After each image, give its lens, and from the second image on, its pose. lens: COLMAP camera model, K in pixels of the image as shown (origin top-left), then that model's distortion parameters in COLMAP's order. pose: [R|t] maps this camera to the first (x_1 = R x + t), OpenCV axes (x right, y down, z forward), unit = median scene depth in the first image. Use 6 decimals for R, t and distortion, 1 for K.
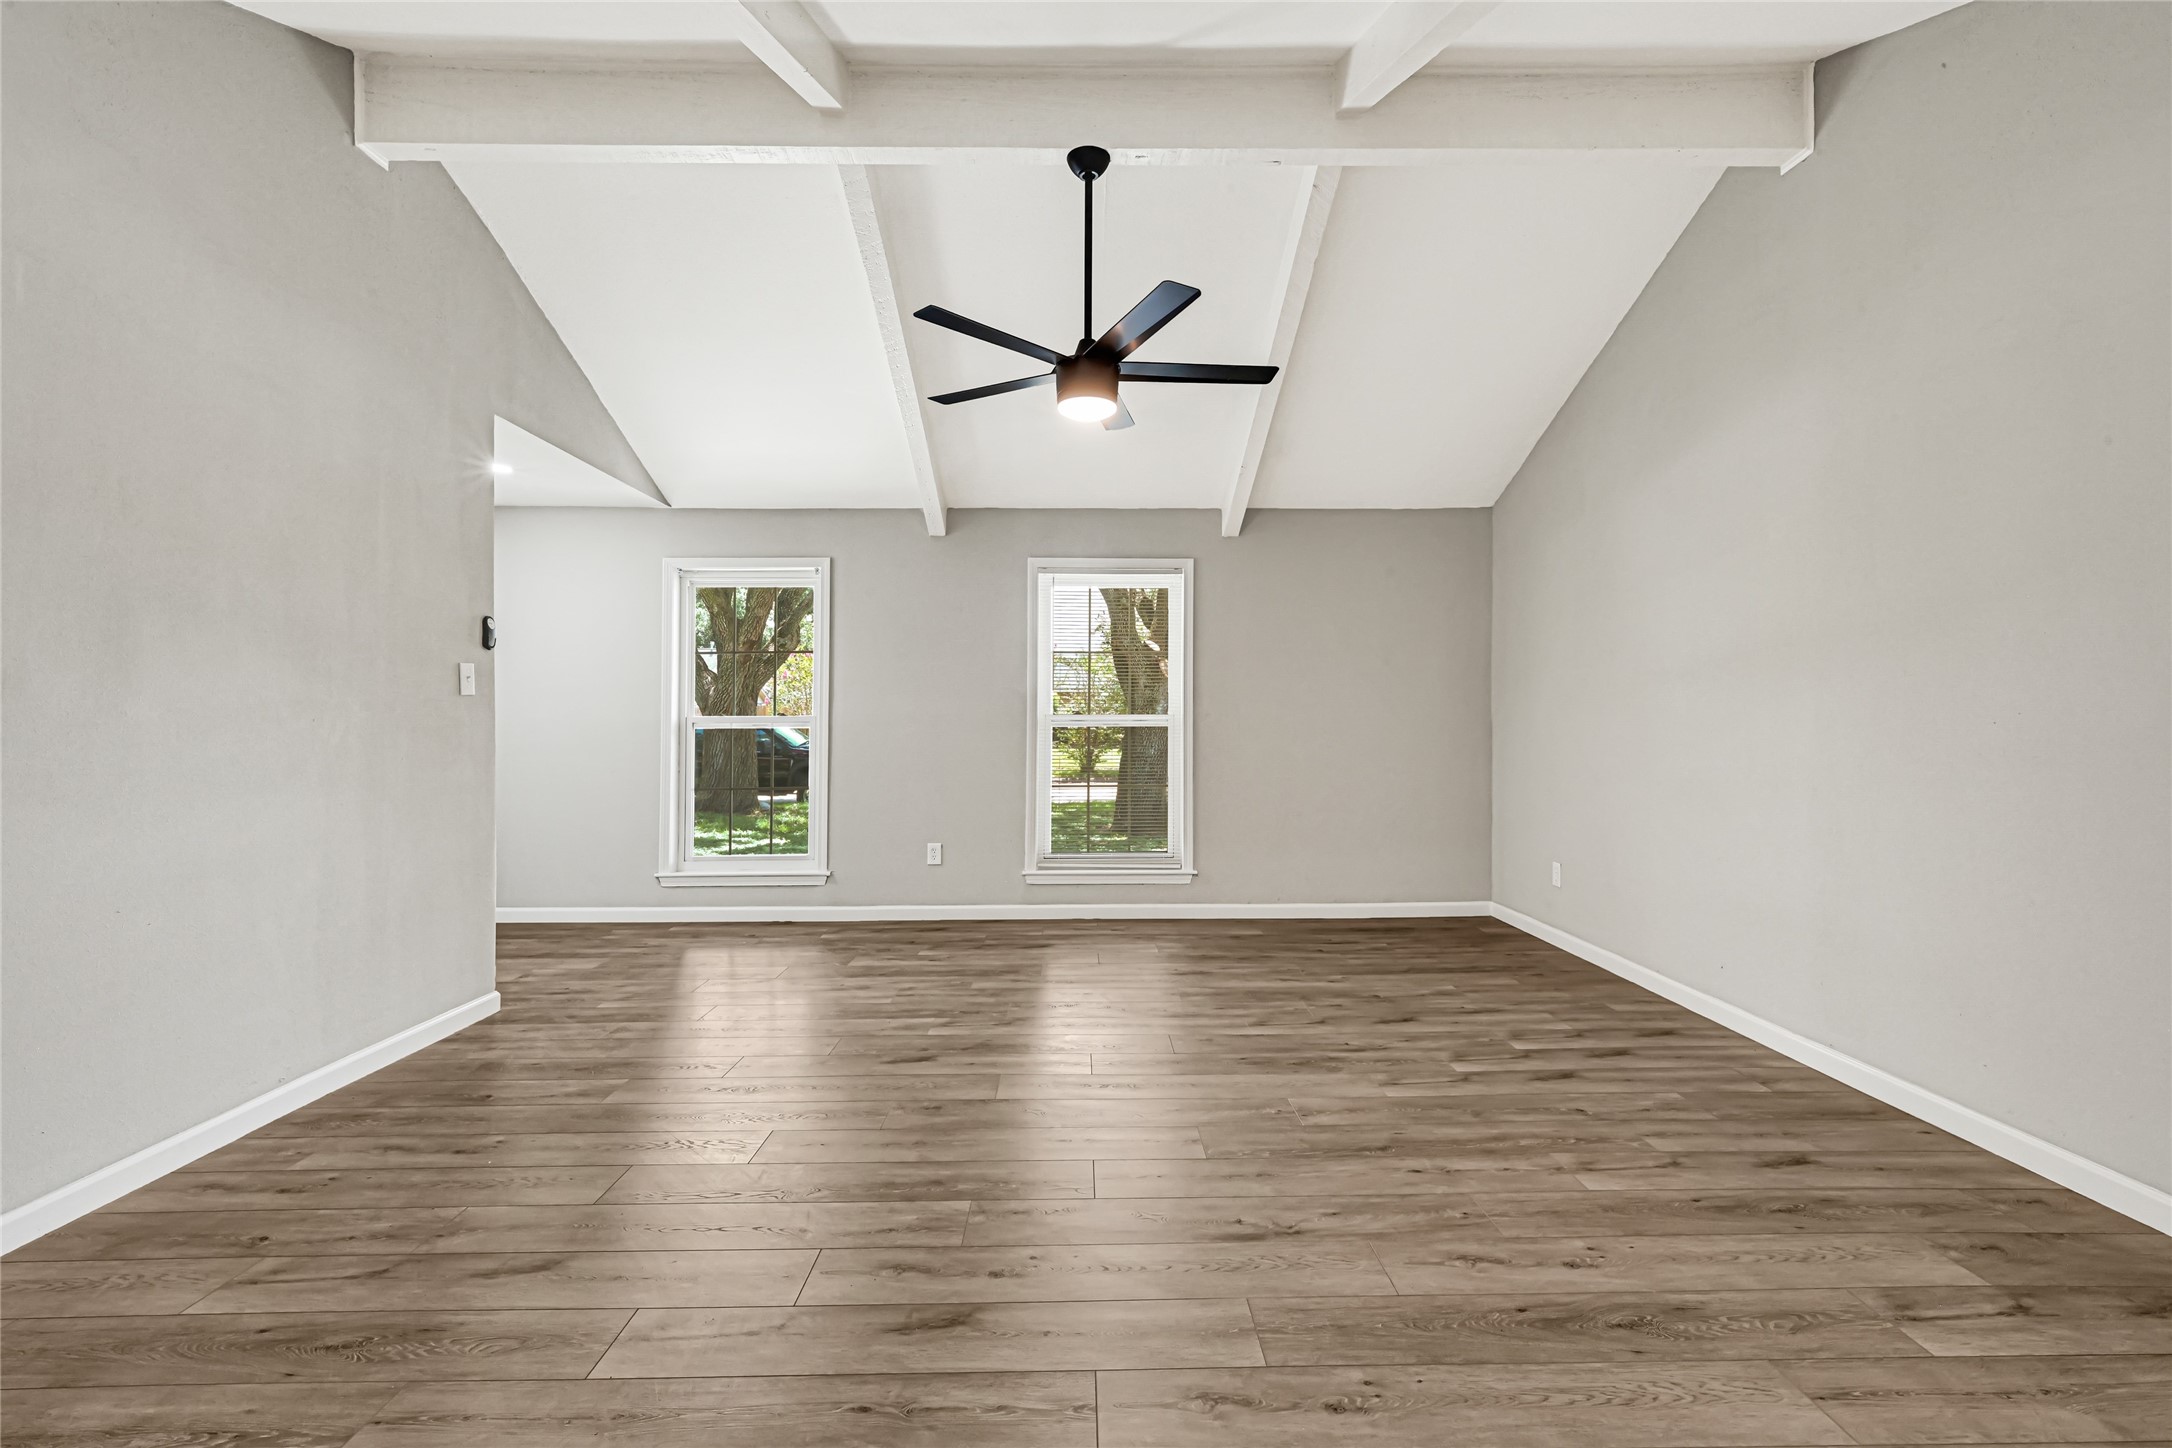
lens RADIAL K [[956.1, 0, 1074.6], [0, 956.1, 722.3], [0, 0, 1]] dist [0.017361, -0.000477]
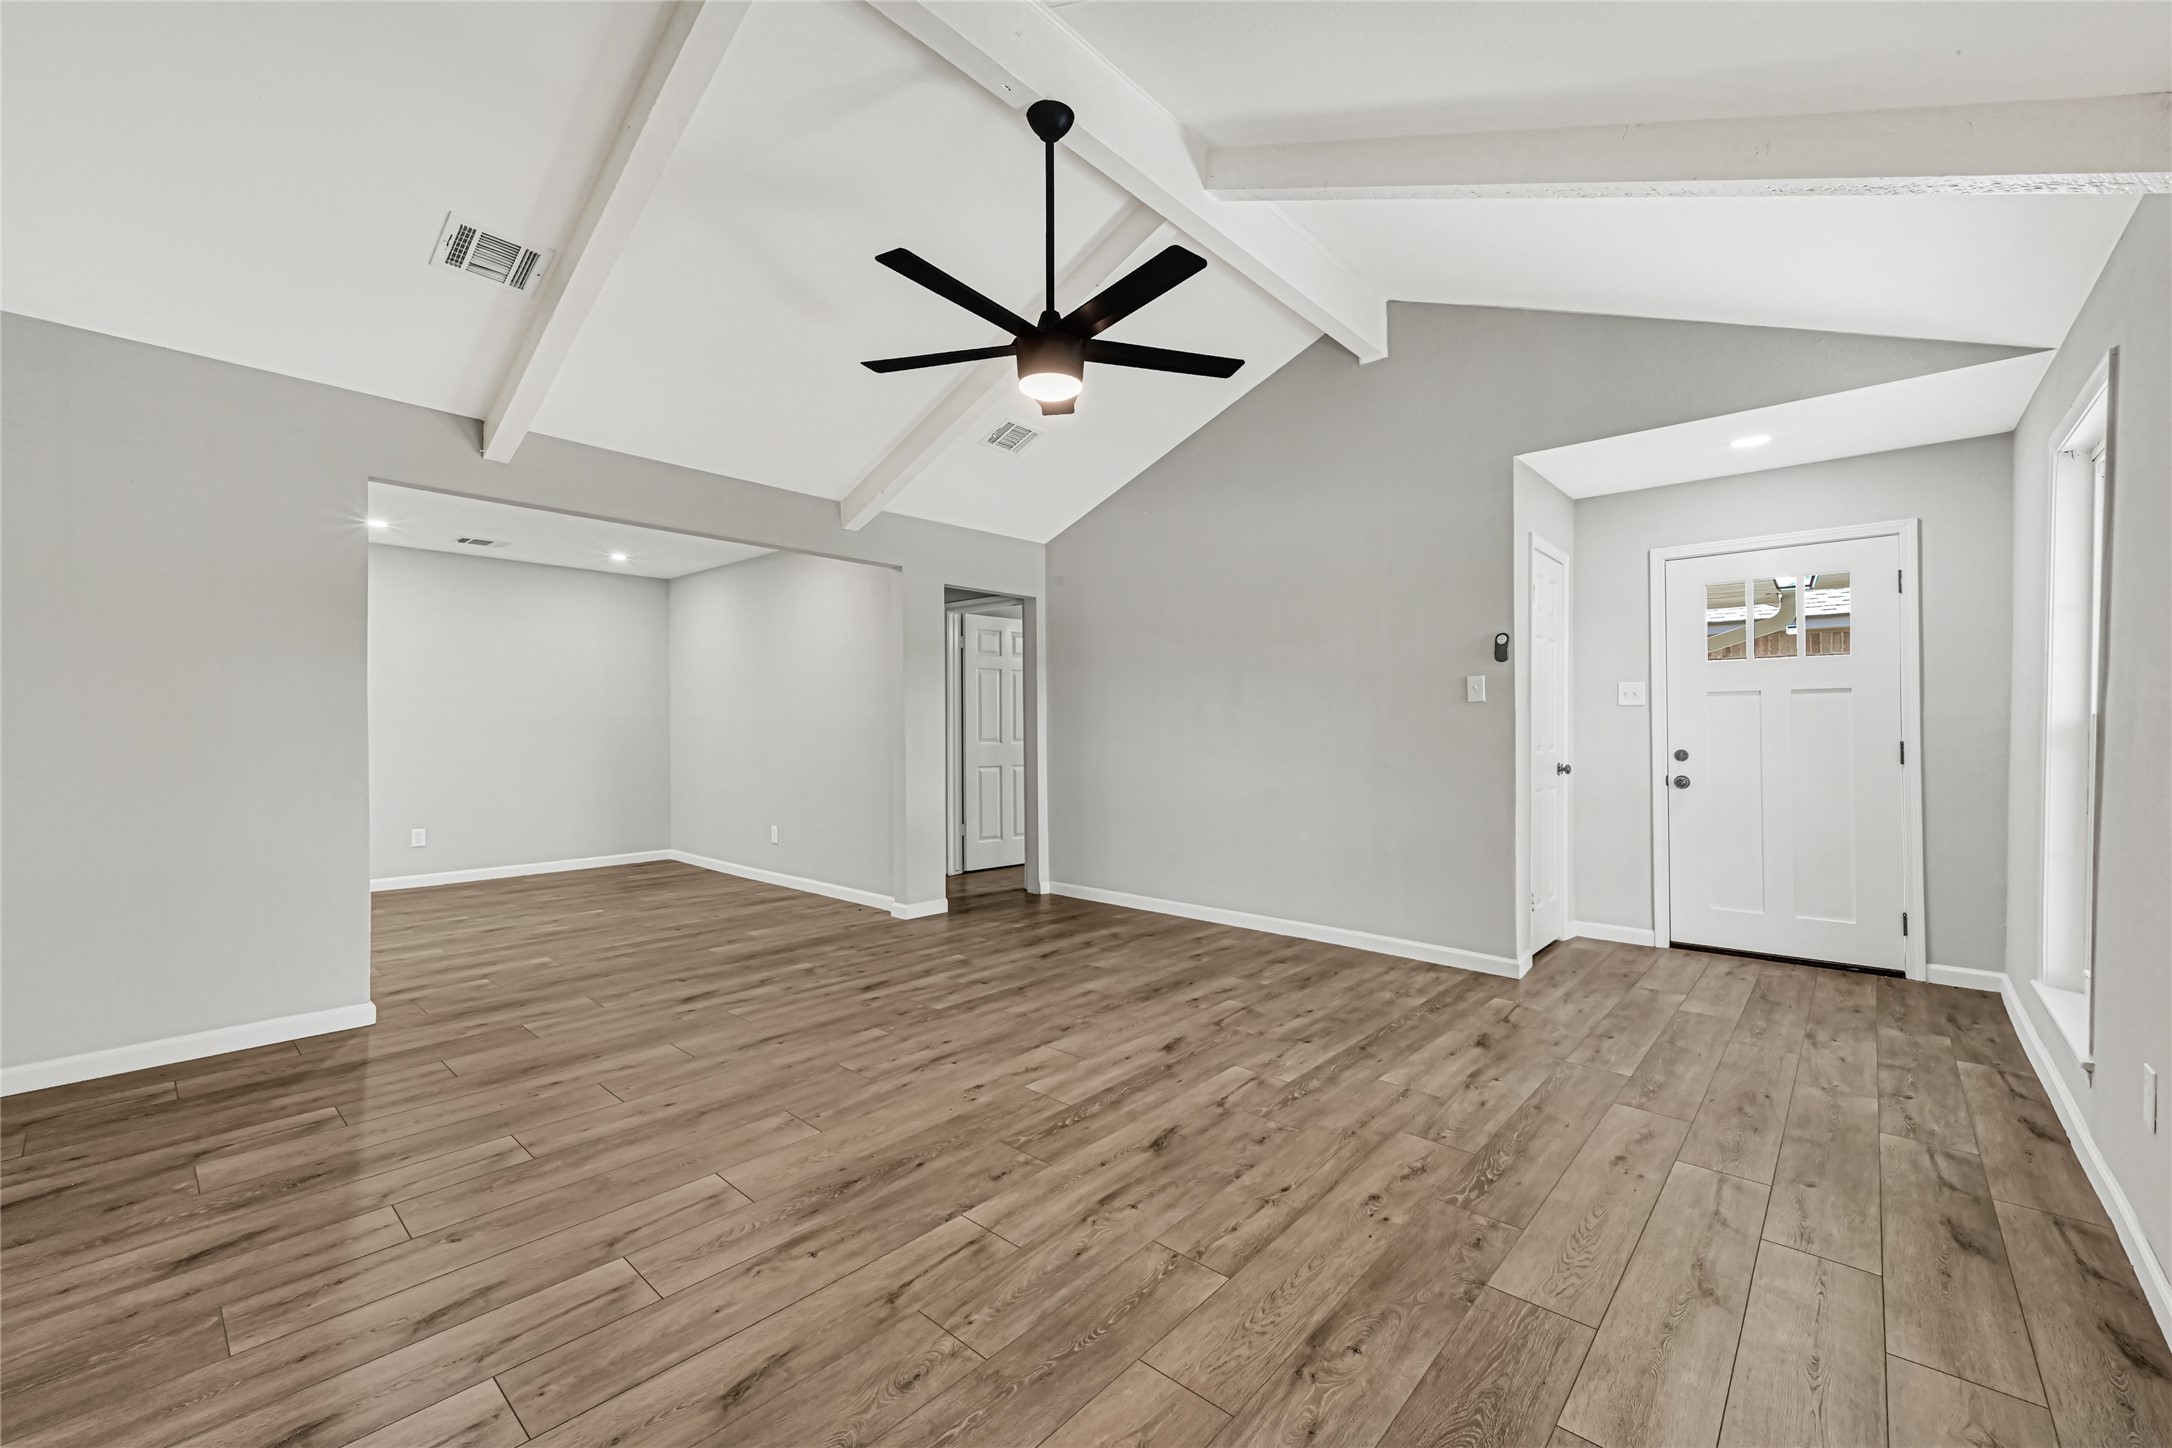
lens RADIAL K [[874.9, 0, 1091.6], [0, 874.9, 718.1], [0, 0, 1]] dist [0.003140, 0.001249]
pose [[-0.665794, -0.007683, -0.746096, 0.717246], [-0.000442, 0.999951, -0.009903, 0.003164], [0.746135, -0.006264, -0.665765, 1.851606]]
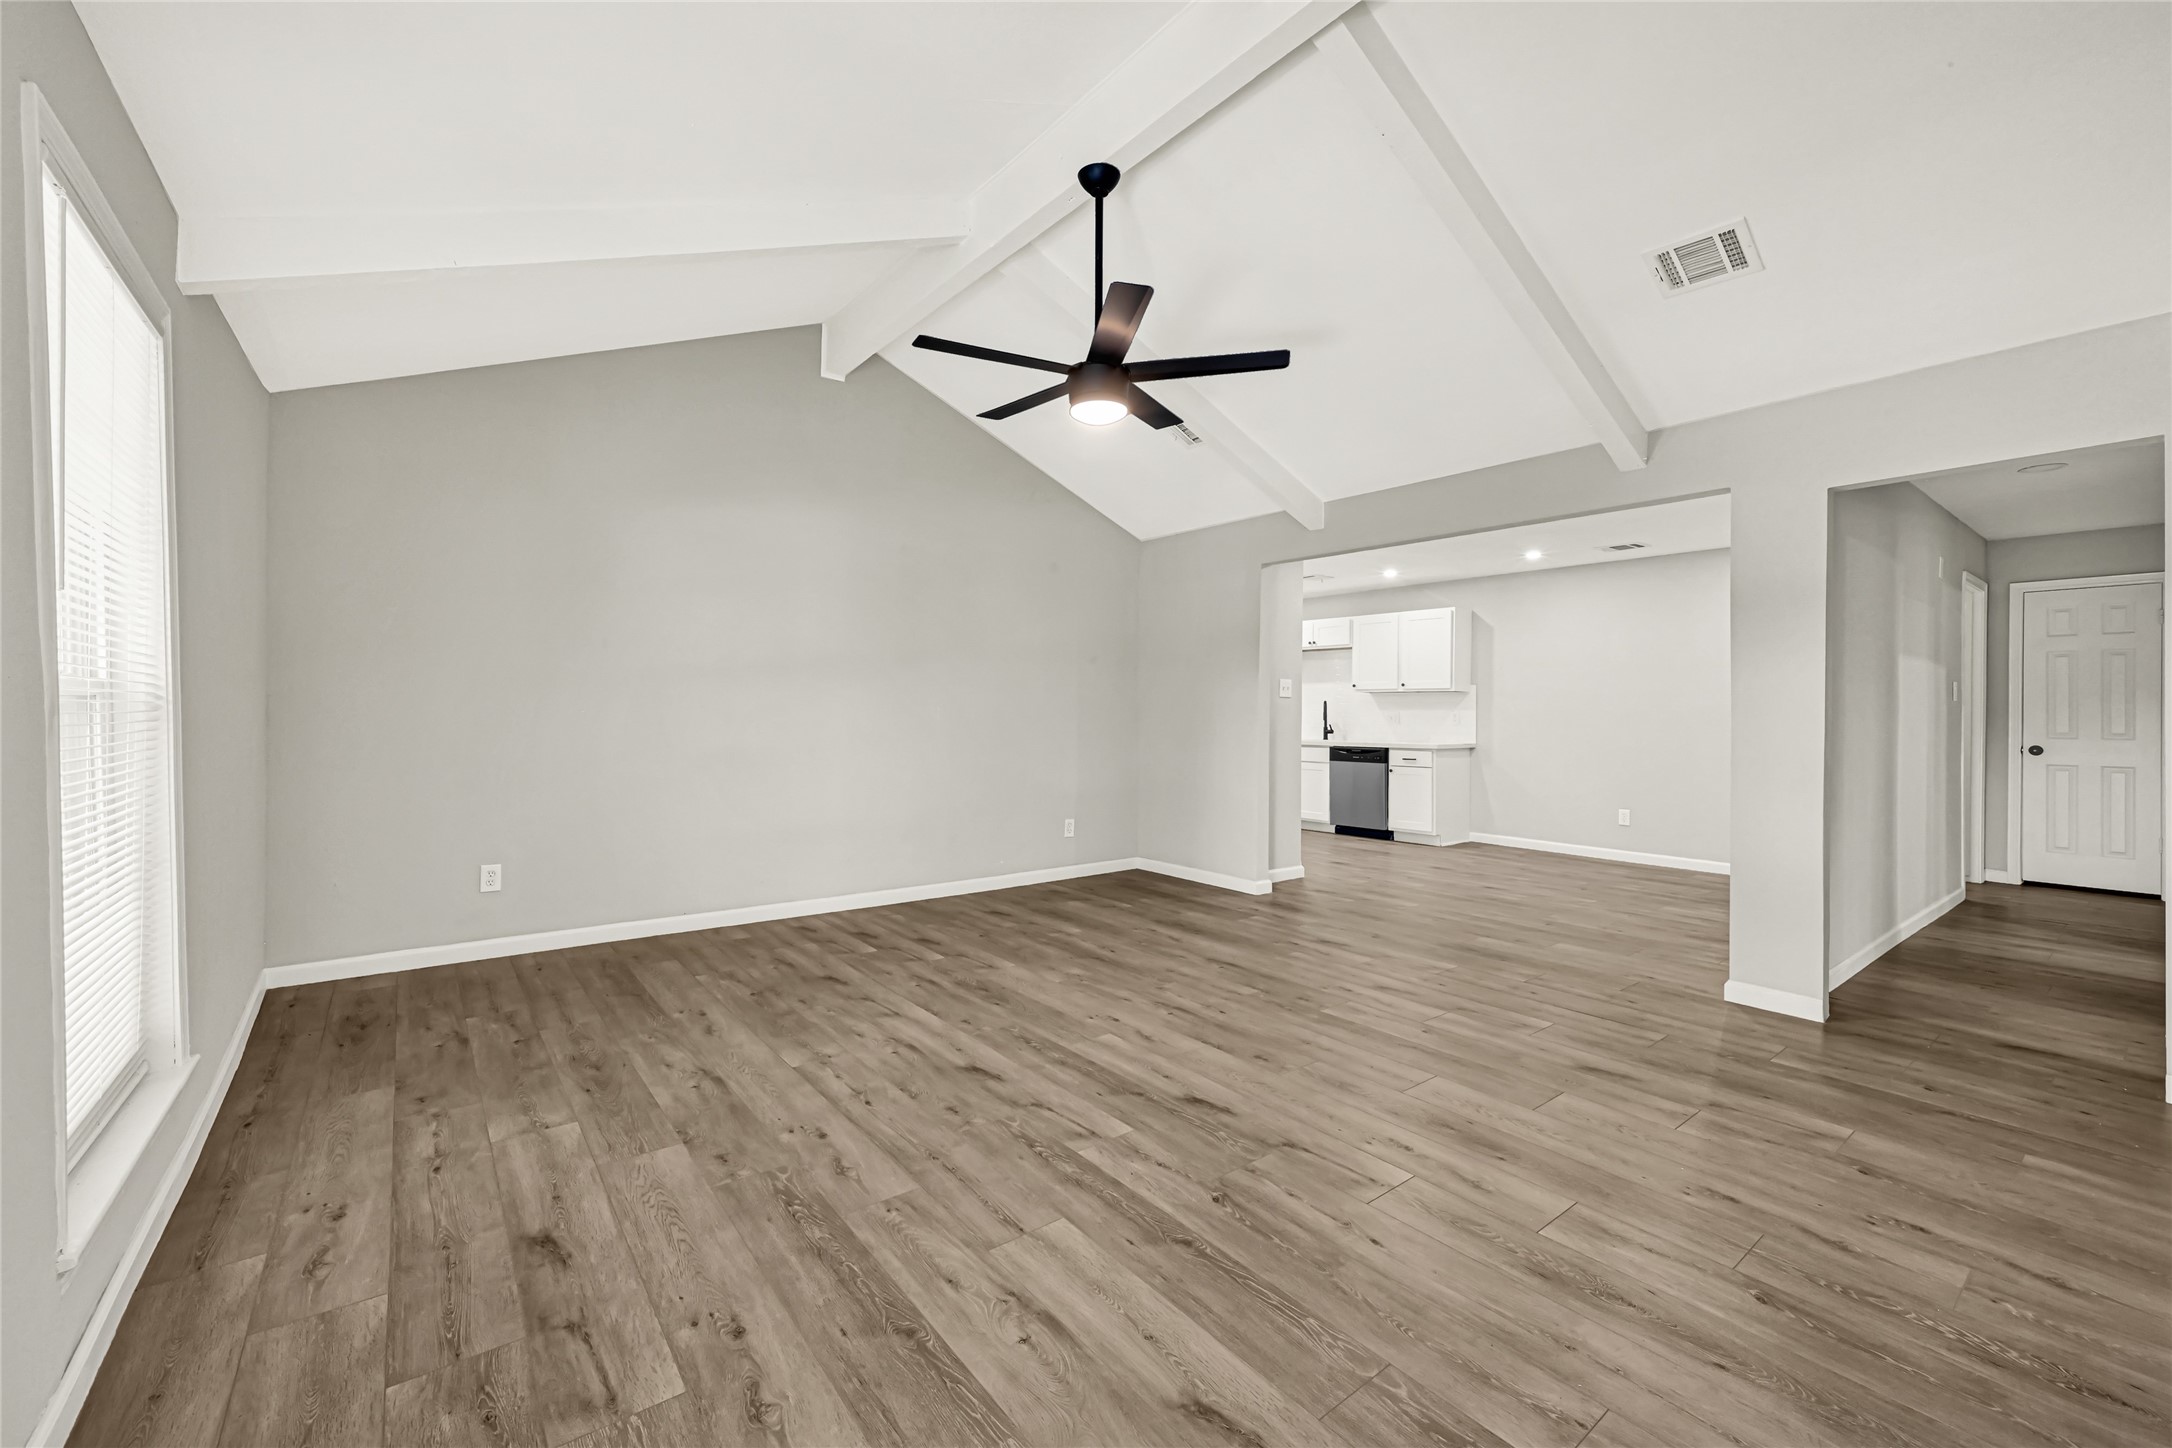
lens RADIAL K [[874.9, 0, 1087.7], [0, 874.9, 726.6], [0, 0, 1]] dist [0.003140, 0.001249]
pose [[-0.612023, -0.015437, 0.790690, -0.851334], [-0.007447, 0.999878, 0.013756, 0.001269], [-0.790805, 0.002530, -0.612063, 1.841380]]
